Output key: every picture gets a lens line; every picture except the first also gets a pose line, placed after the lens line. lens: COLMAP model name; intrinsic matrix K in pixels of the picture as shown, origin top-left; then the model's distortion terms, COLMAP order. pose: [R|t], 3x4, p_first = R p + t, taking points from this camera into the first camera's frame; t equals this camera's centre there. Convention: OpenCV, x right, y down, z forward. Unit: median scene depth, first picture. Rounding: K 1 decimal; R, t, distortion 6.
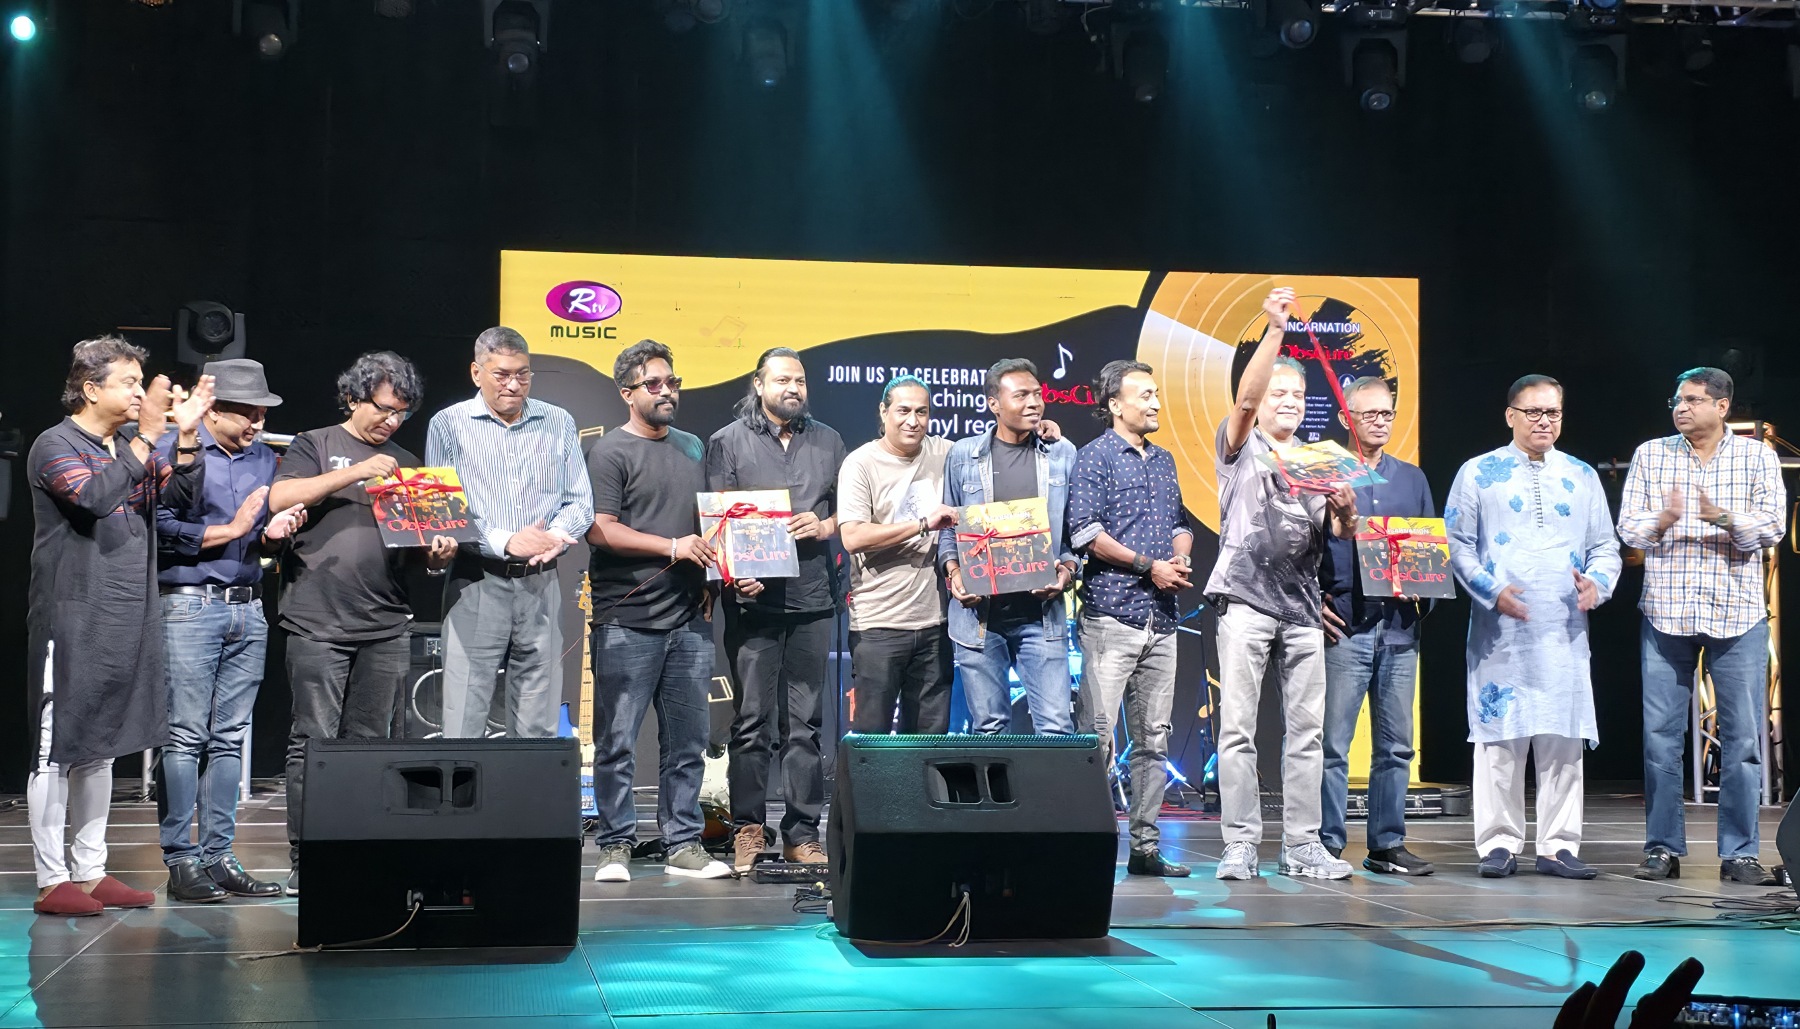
lens RADIAL K [[2406.2, 0, 802.5], [0, 2406.2, 515.5], [0, 0, 1]] dist [0.259982, -0.898393]
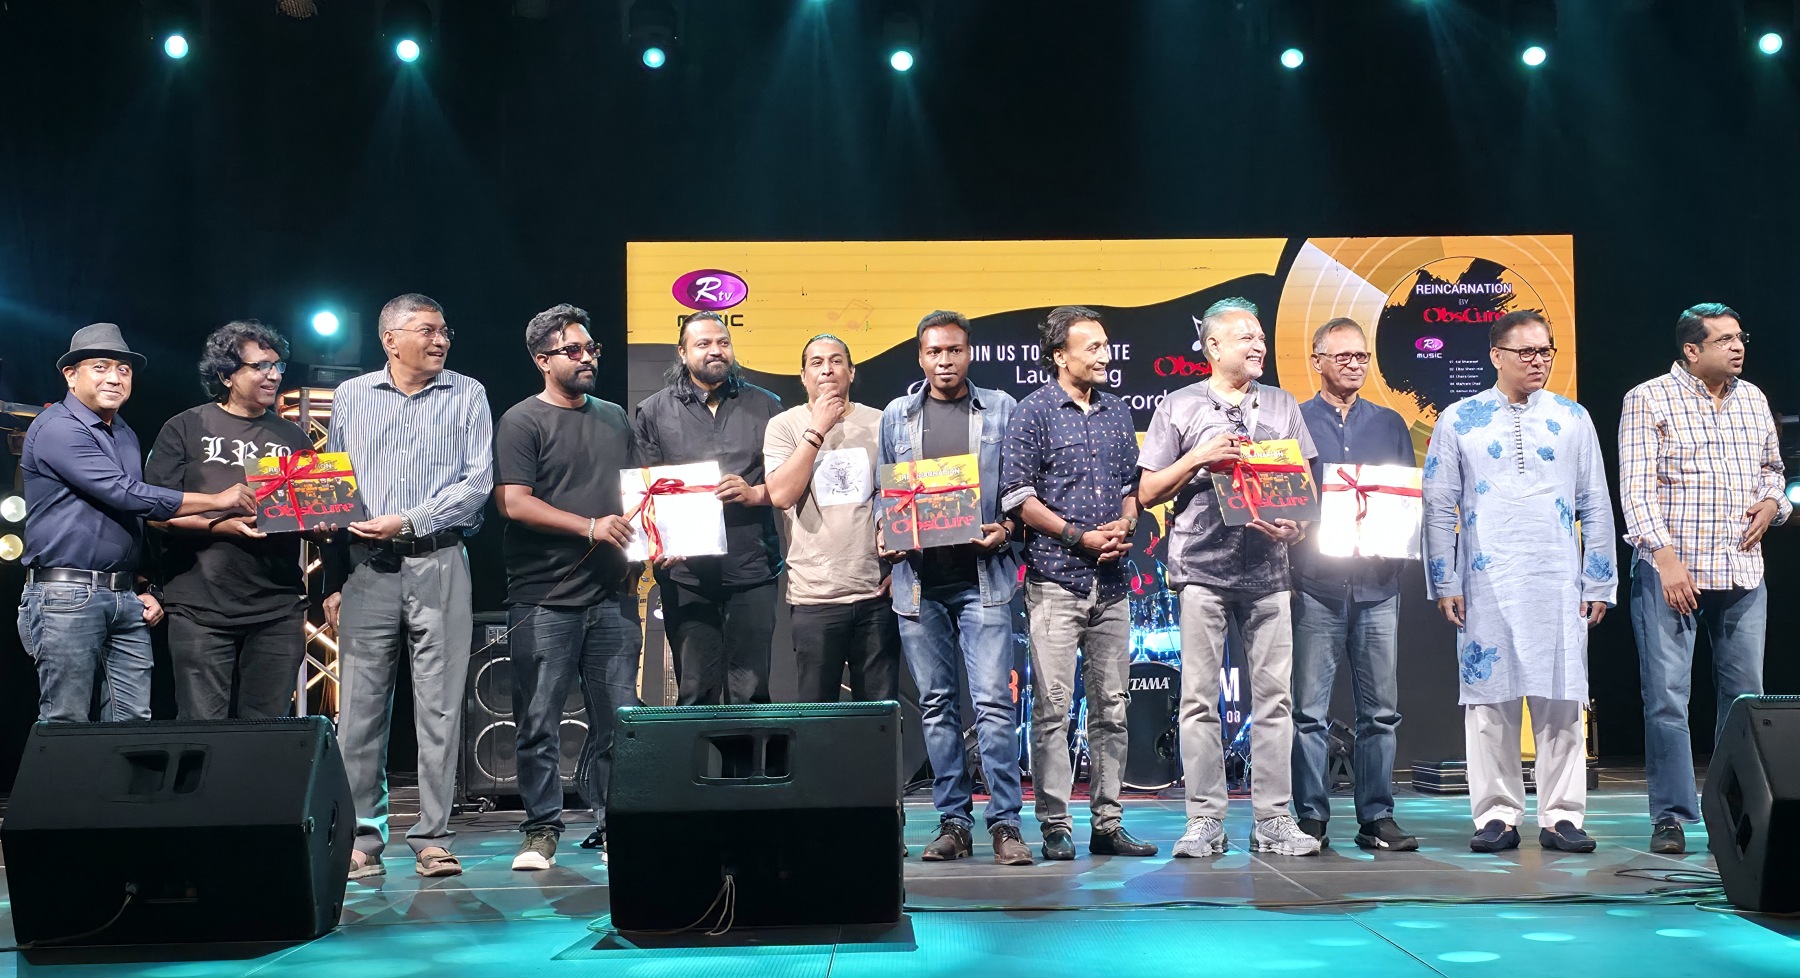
lens RADIAL K [[2330.1, 0, 900.0], [0, 2330.1, 489.0], [0, 0, 1]] dist [0.280105, -1.024368]
pose [[0.994900, -0.028877, -0.096647, 0.154382], [0.027852, 0.999541, -0.011941, 0.015065], [0.096947, 0.009189, 0.995247, 0.083525]]
